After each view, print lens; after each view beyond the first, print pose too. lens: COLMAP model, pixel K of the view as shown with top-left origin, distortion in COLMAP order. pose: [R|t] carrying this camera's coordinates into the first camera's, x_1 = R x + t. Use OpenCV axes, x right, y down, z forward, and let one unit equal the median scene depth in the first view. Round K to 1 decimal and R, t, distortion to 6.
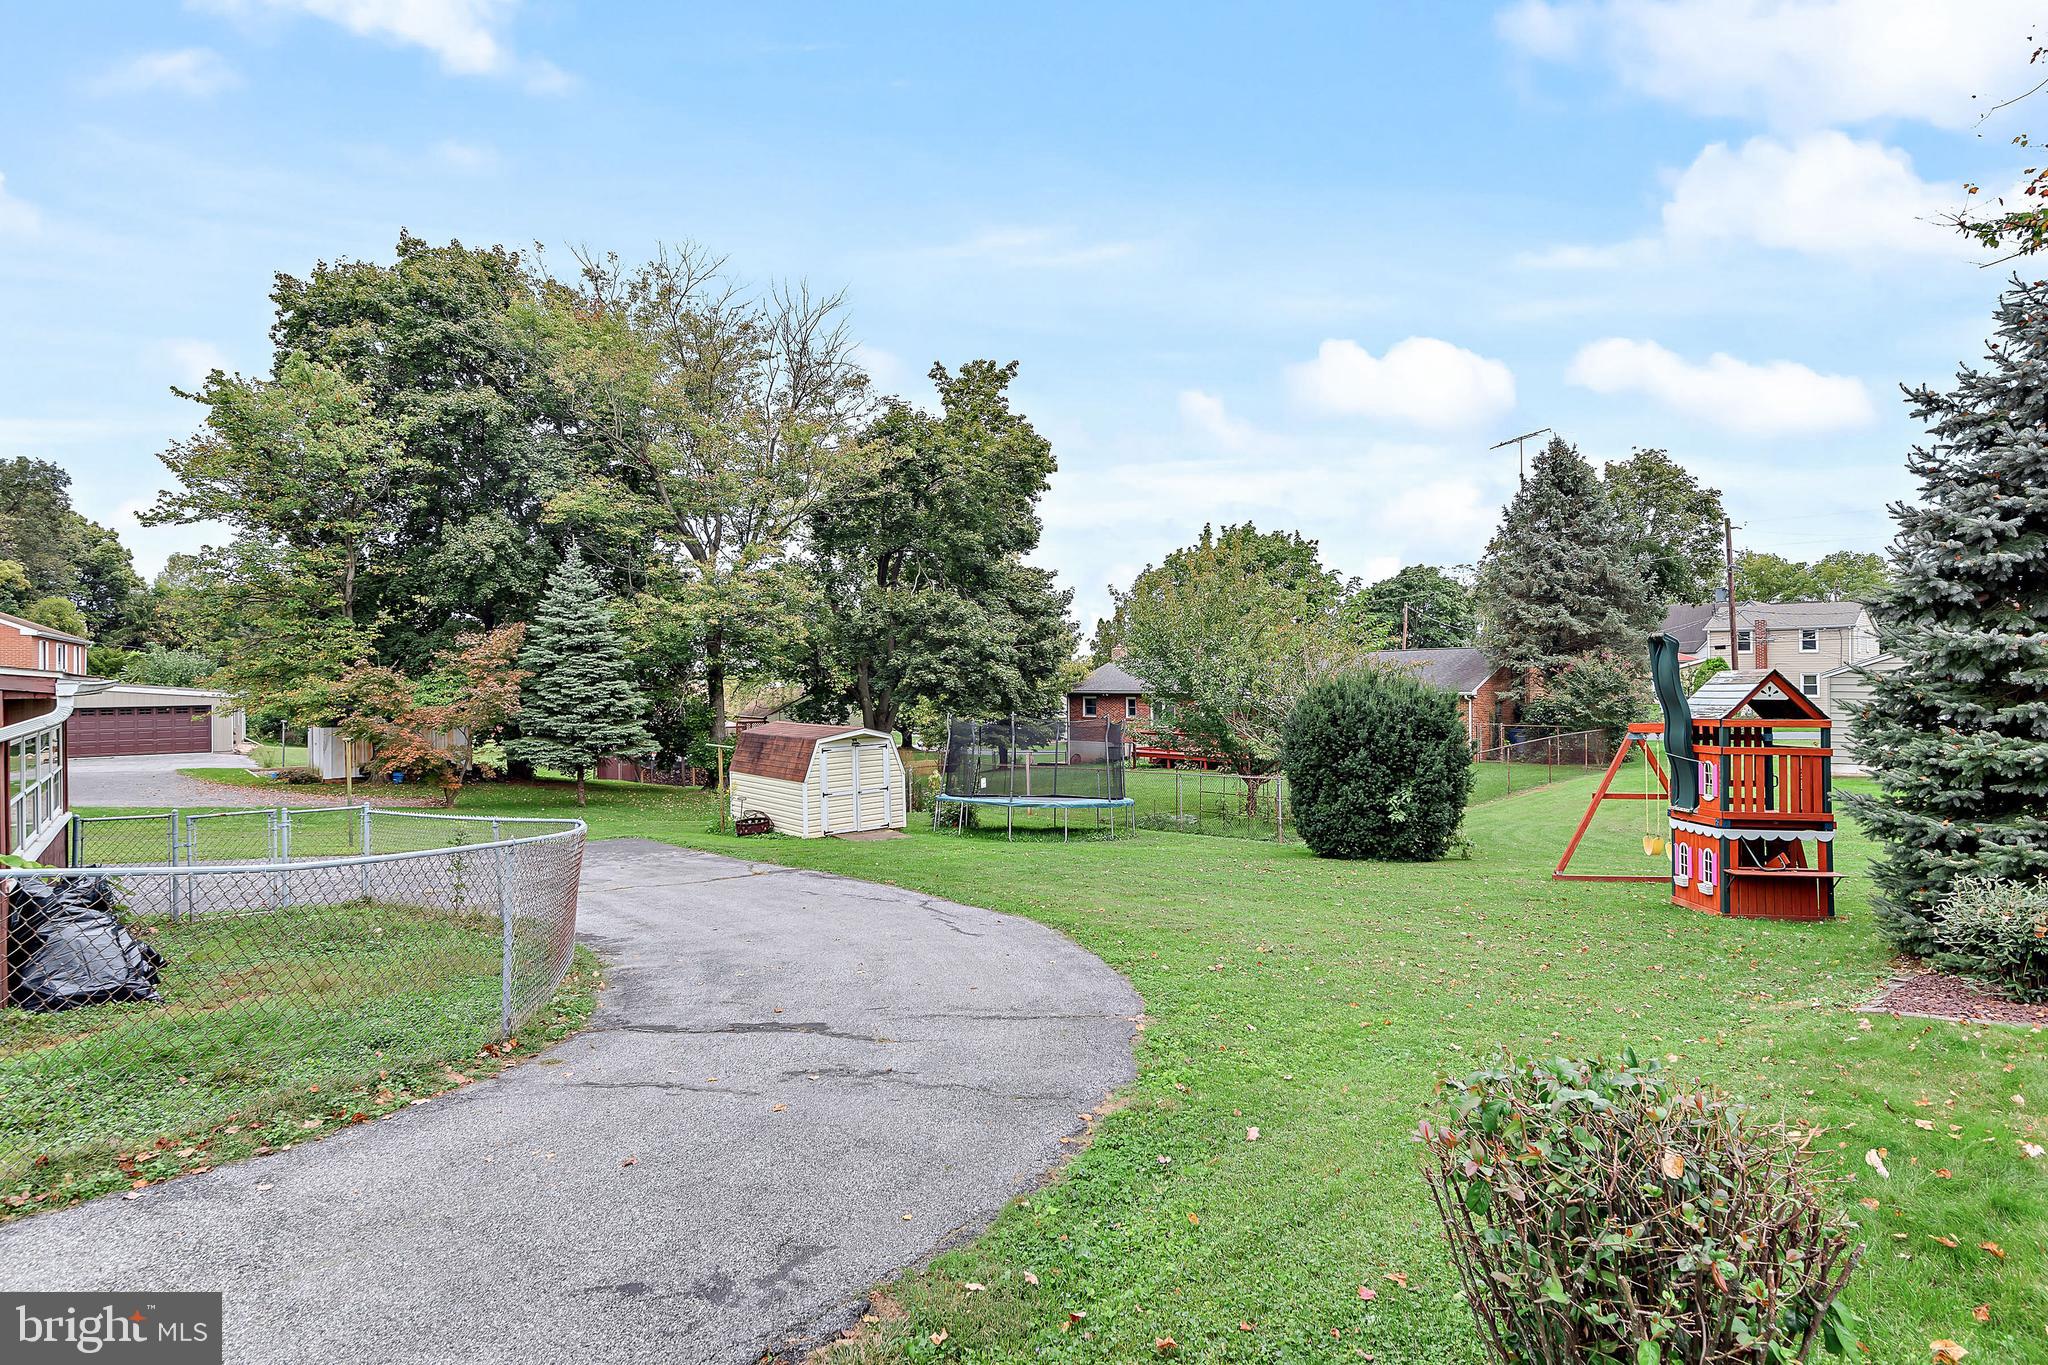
lens RADIAL K [[1051.3, 0, 1024.0], [0, 1051.3, 682.5], [0, 0, 1]] dist [0.000458, 0.000160]
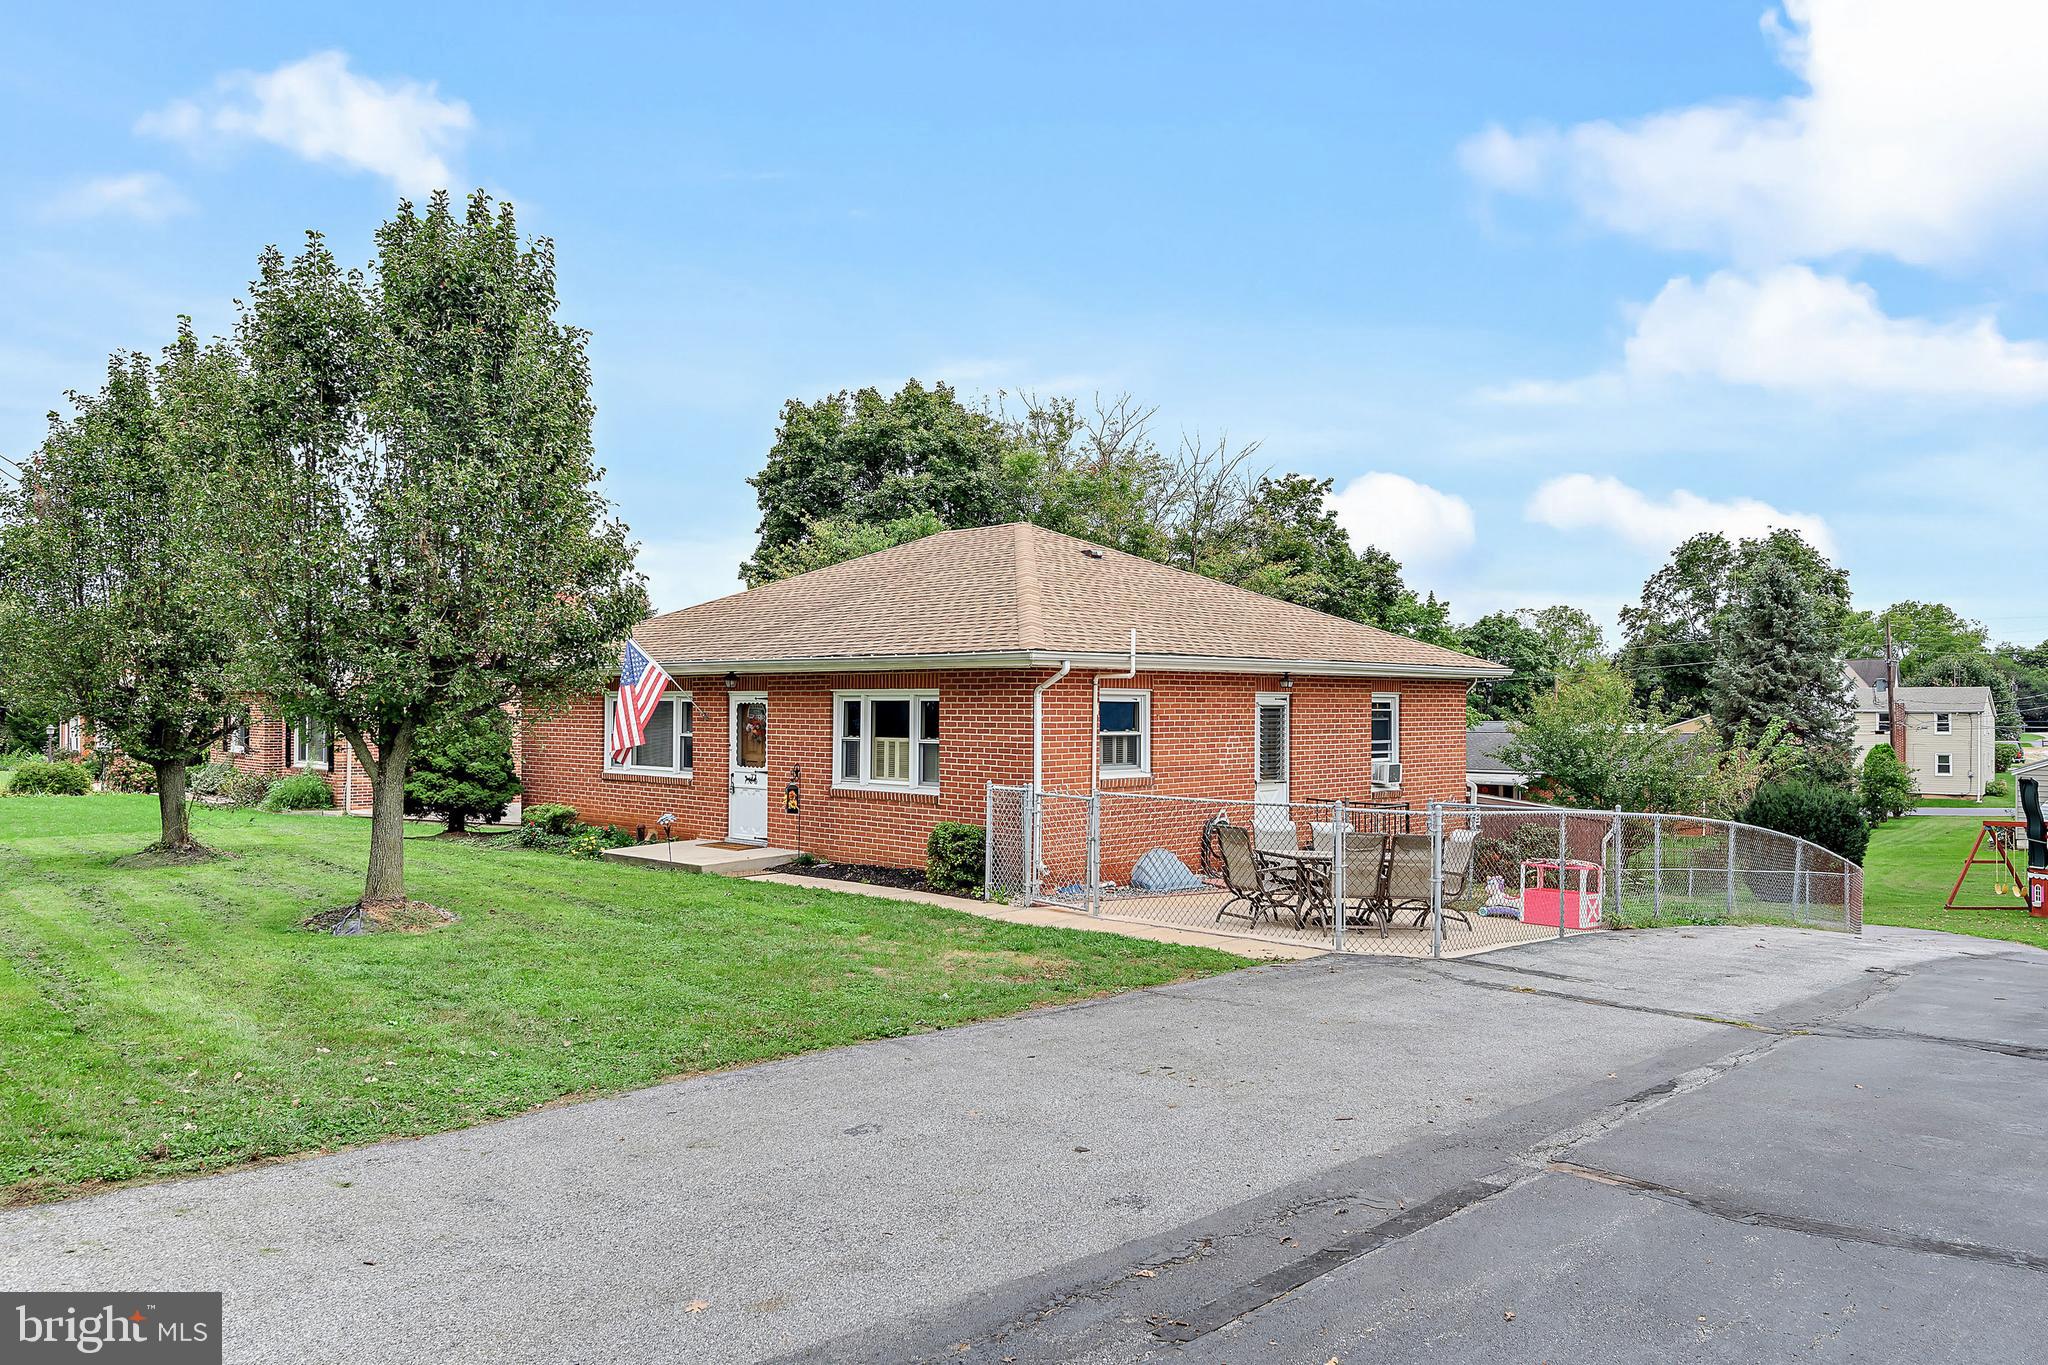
lens RADIAL K [[1439.2, 0, 1024.0], [0, 1439.2, 682.5], [0, 0, 1]] dist [0.011675, -0.000408]
pose [[0.990258, 0.014263, 0.138509, -0.649484], [-0.010928, 0.999633, -0.024808, -0.054722], [-0.138812, 0.023053, 0.990050, -0.566404]]
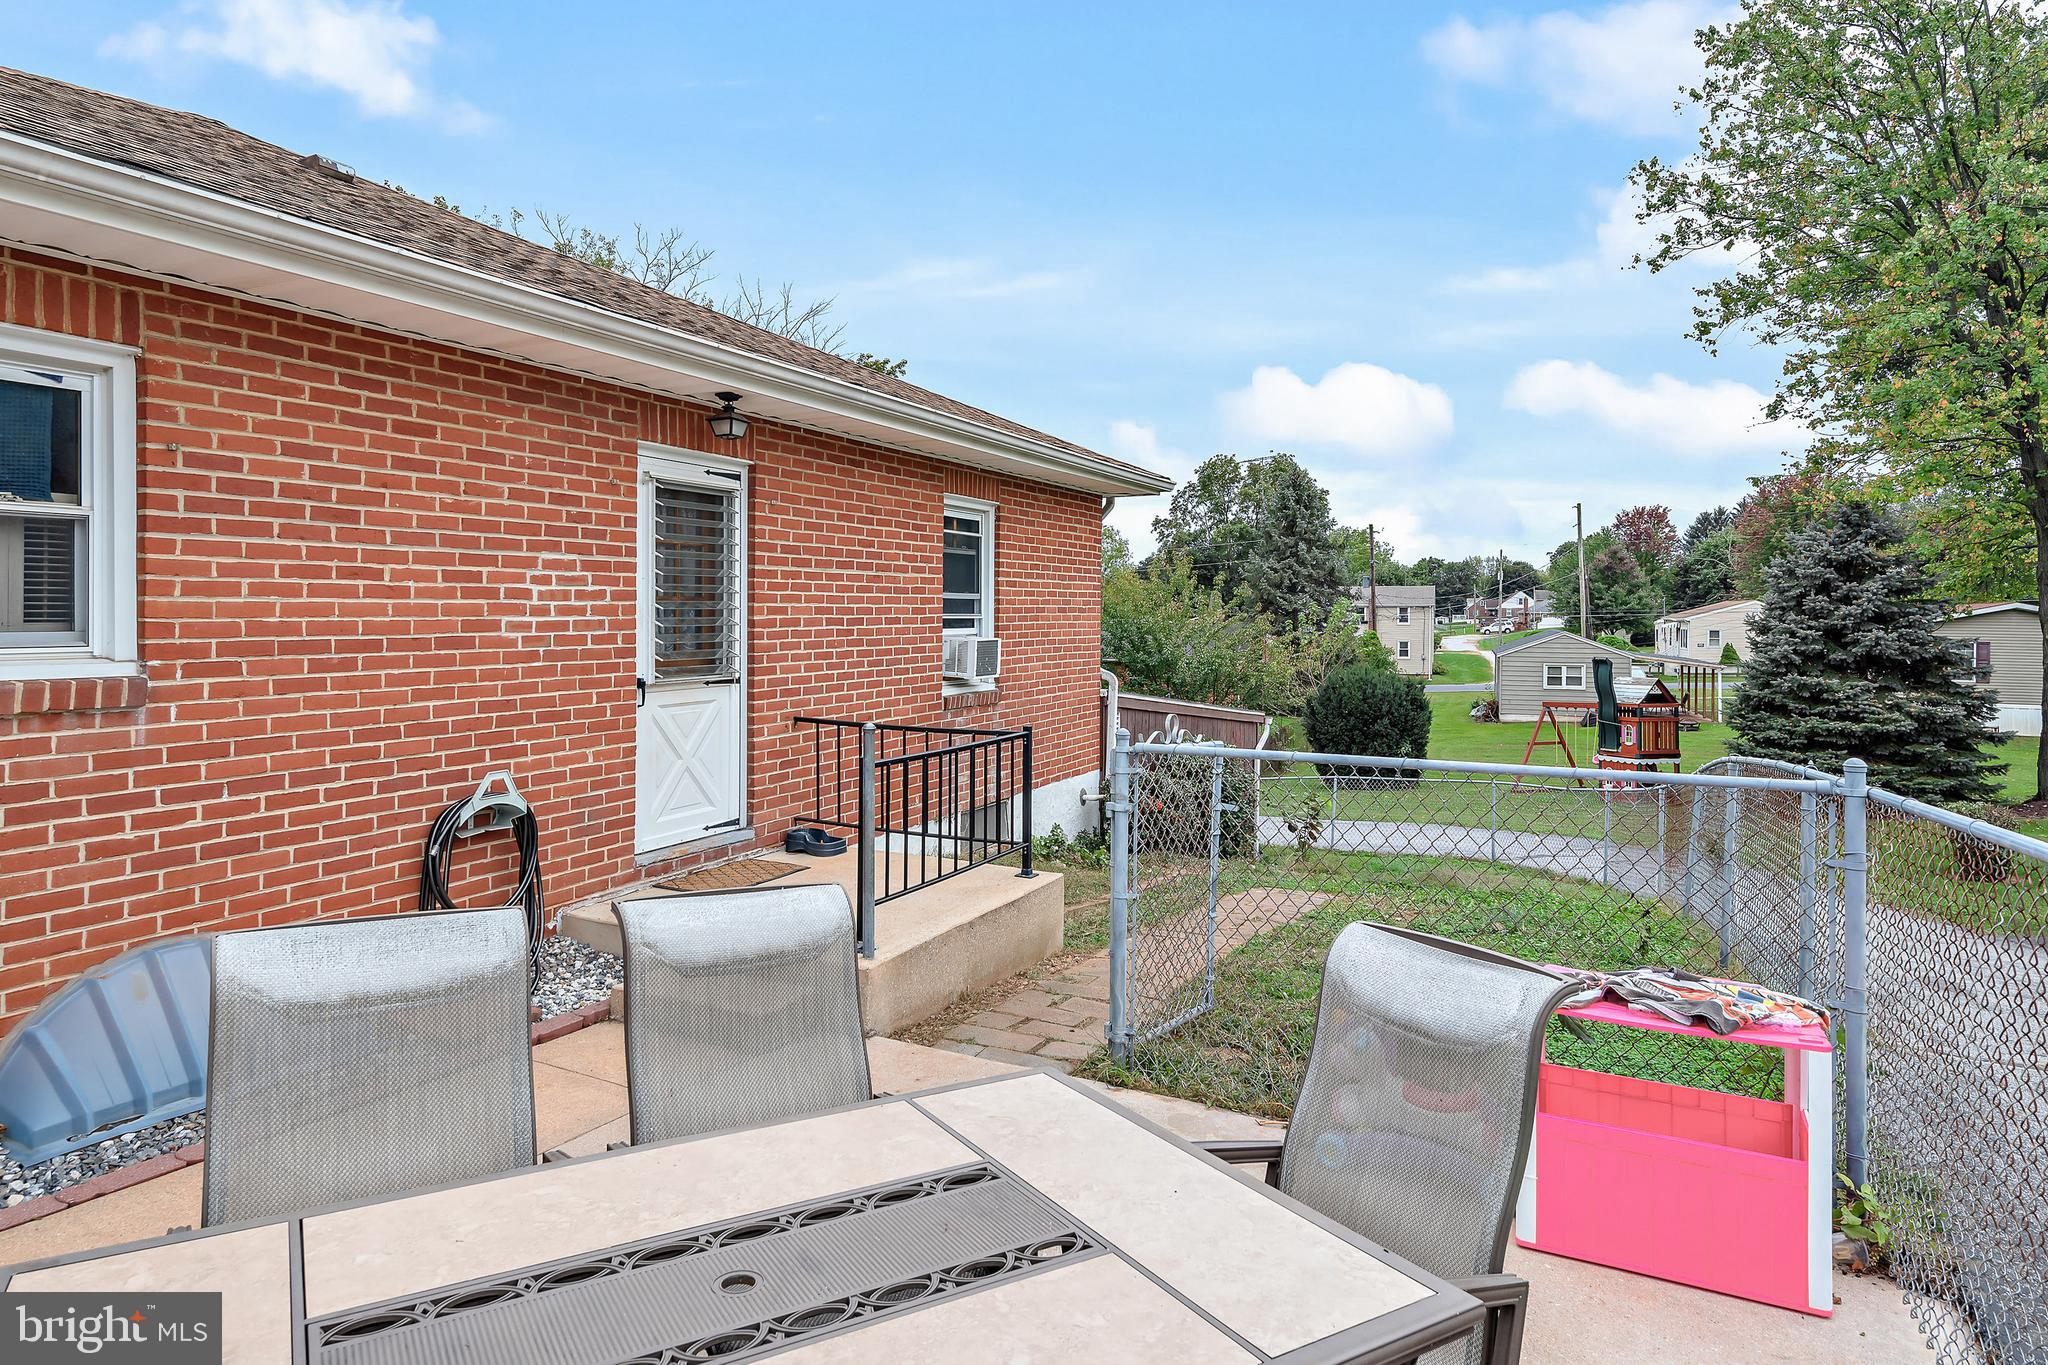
lens RADIAL K [[1162.2, 0, 1025.7], [0, 1162.2, 625.8], [0, 0, 1]] dist [0.002178, 0.000314]
pose [[0.902257, 0.007878, 0.431127, -0.495180], [-0.009534, 0.999953, 0.001679, -0.039044], [-0.431094, -0.005625, 0.902290, -0.176709]]
